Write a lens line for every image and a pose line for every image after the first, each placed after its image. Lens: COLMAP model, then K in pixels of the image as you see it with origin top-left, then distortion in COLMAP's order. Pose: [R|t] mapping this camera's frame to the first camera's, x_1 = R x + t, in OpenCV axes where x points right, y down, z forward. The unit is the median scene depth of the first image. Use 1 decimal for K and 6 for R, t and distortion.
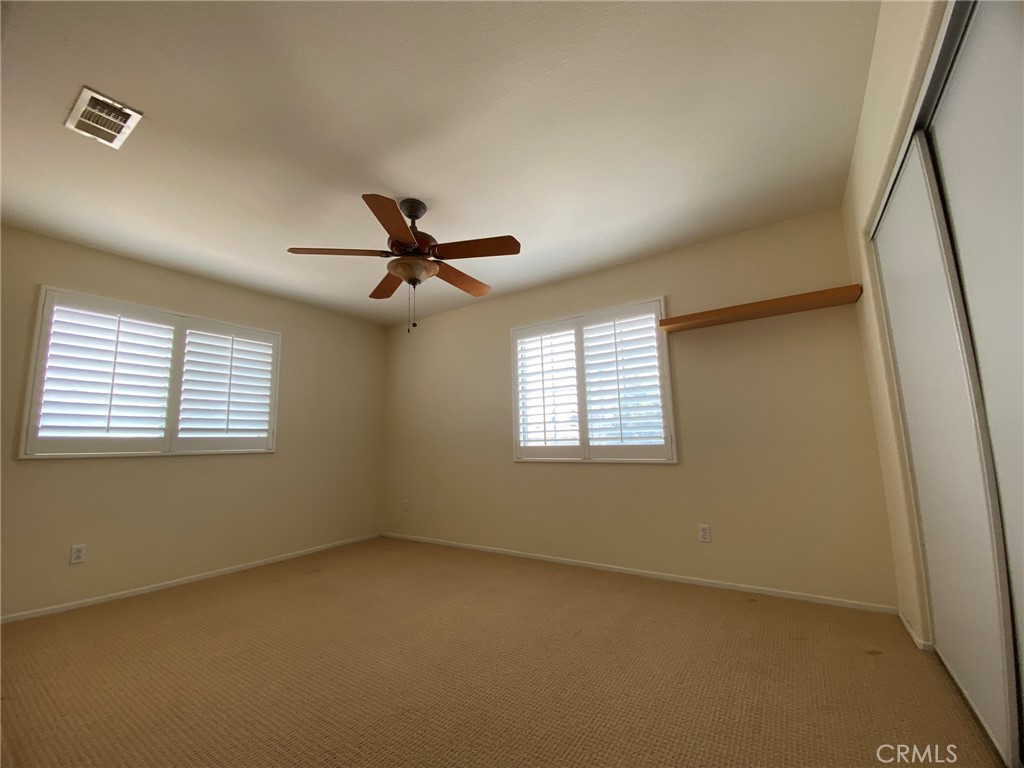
lens RADIAL K [[417.2, 0, 512.9], [0, 417.2, 381.2], [0, 0, 1]] dist [0.001083, -0.016308]
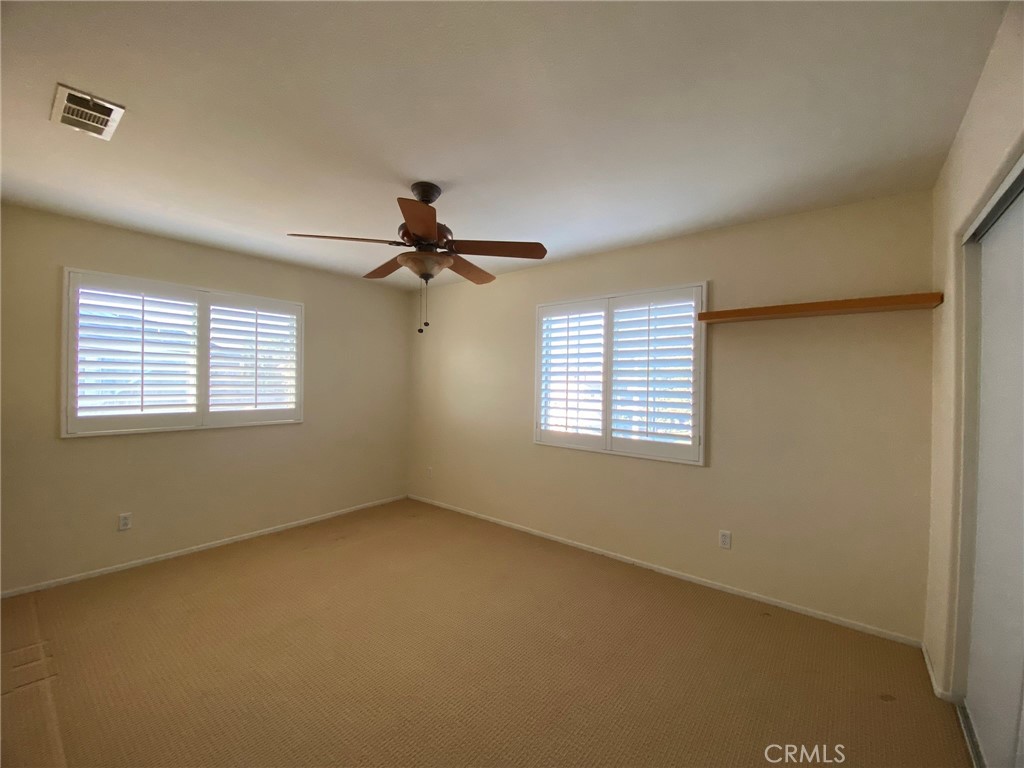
lens RADIAL K [[418.2, 0, 510.3], [0, 418.2, 382.5], [0, 0, 1]] dist [-0.000577, -0.014924]
pose [[0.995332, 0.043016, -0.086392, 0.031532], [-0.029680, 0.988225, 0.150101, -0.120376], [0.091832, -0.146836, 0.984889, 0.053001]]
